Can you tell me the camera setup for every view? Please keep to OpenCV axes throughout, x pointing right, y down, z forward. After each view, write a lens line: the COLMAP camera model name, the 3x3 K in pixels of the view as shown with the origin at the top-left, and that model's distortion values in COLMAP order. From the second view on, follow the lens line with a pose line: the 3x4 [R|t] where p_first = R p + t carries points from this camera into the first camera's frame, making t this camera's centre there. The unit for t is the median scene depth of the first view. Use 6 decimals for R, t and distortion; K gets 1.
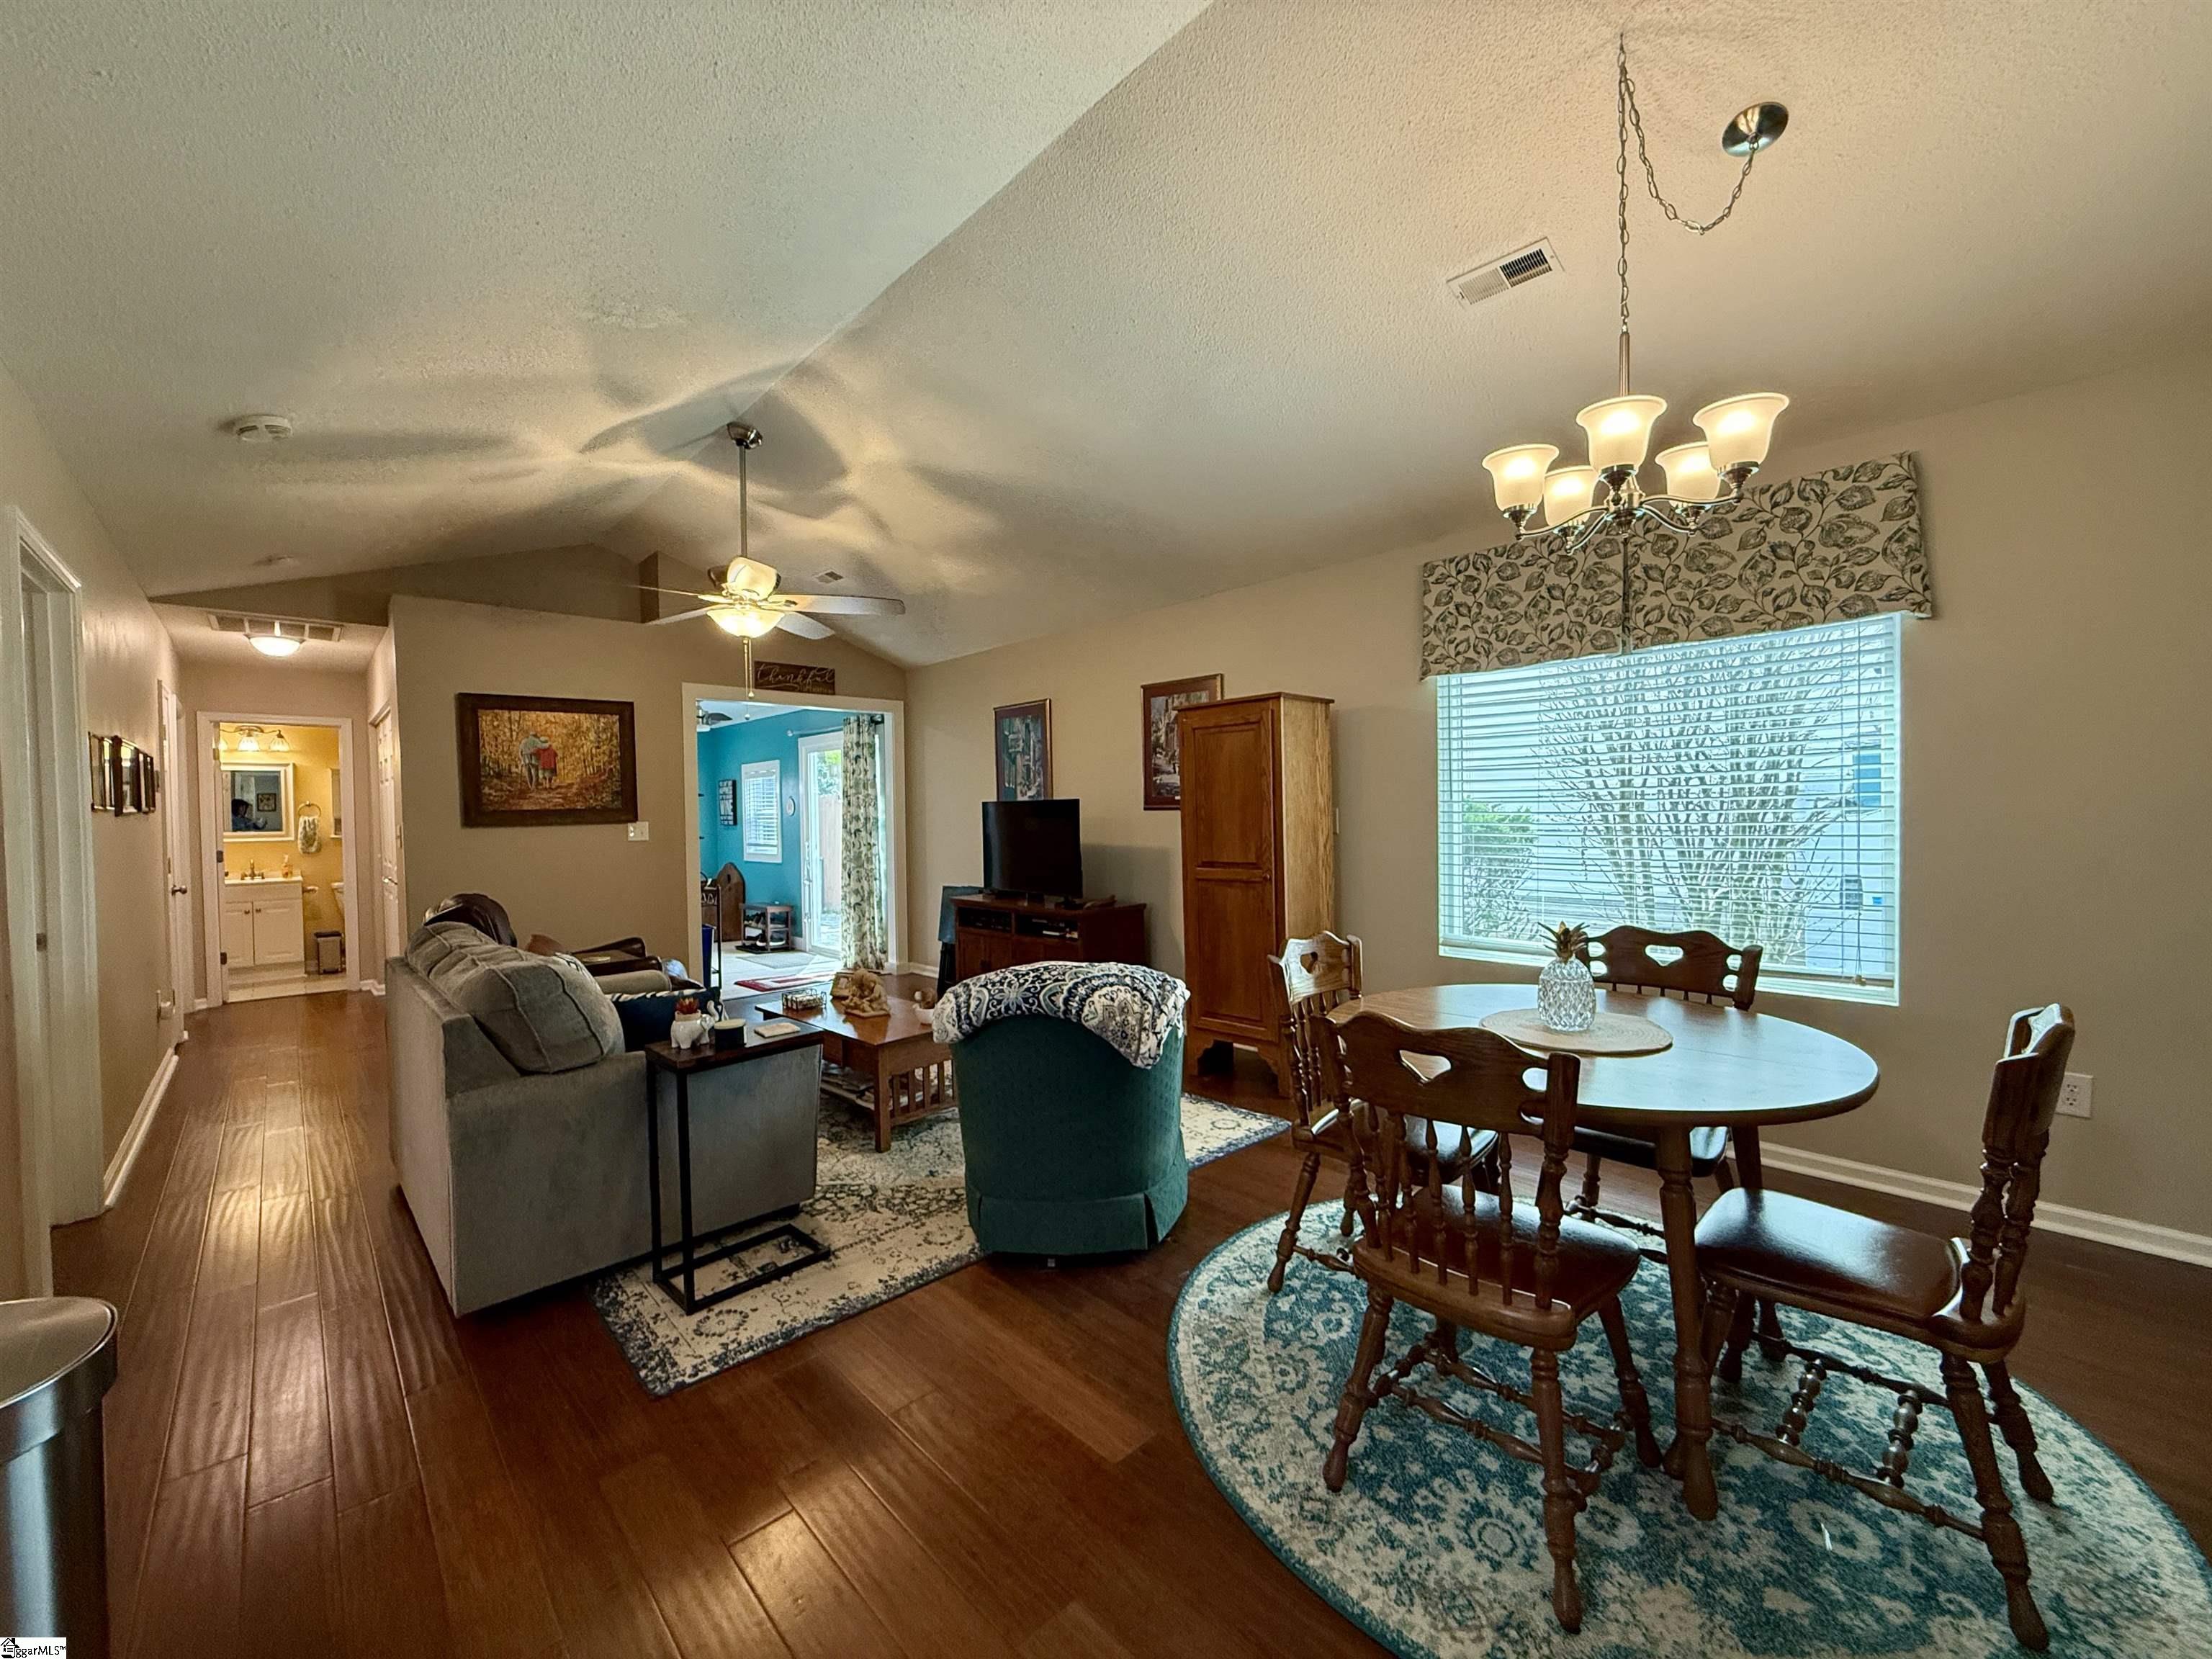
lens RADIAL K [[883.6, 0, 1107.1], [0, 883.6, 838.6], [0, 0, 1]] dist [-0.001771, 0.000878]
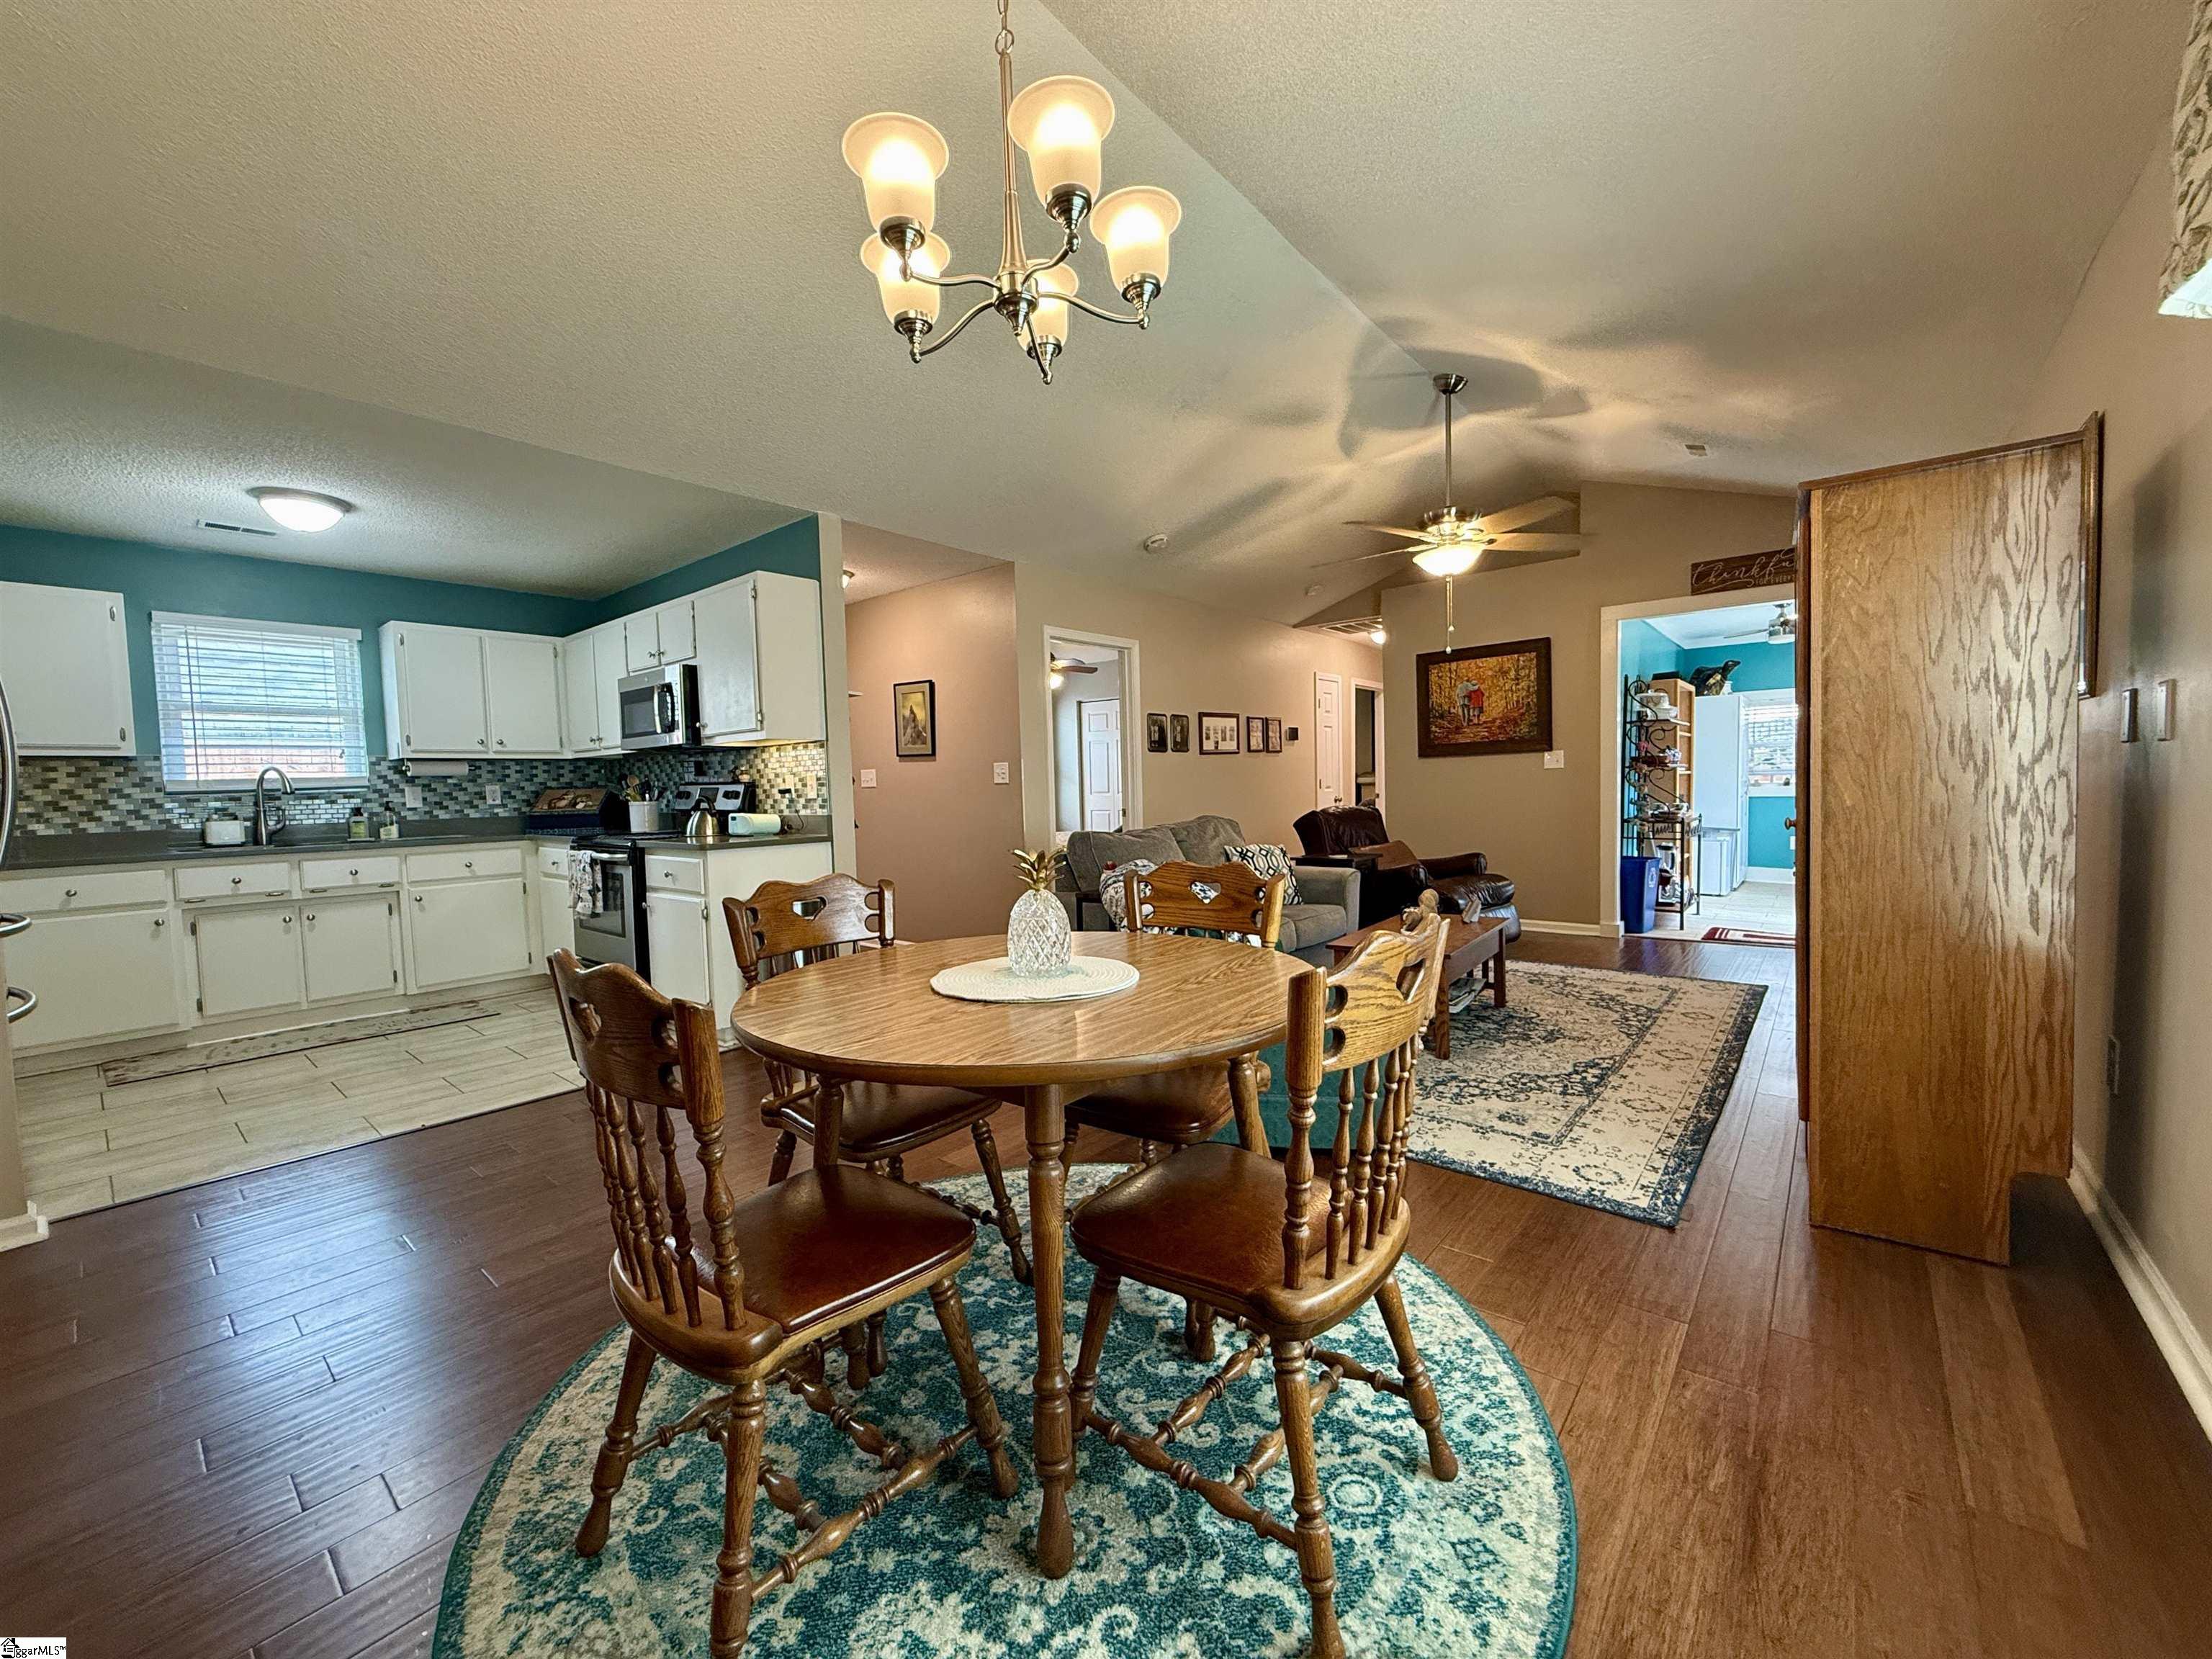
lens RADIAL K [[883.6, 0, 1100.4], [0, 883.6, 831.8], [0, 0, 1]] dist [-0.001771, 0.000878]
pose [[0.118033, 0.068073, -0.990674, 0.529805], [-0.000793, 0.997654, 0.068458, 0.007422], [0.993009, -0.007295, 0.117810, 0.377286]]
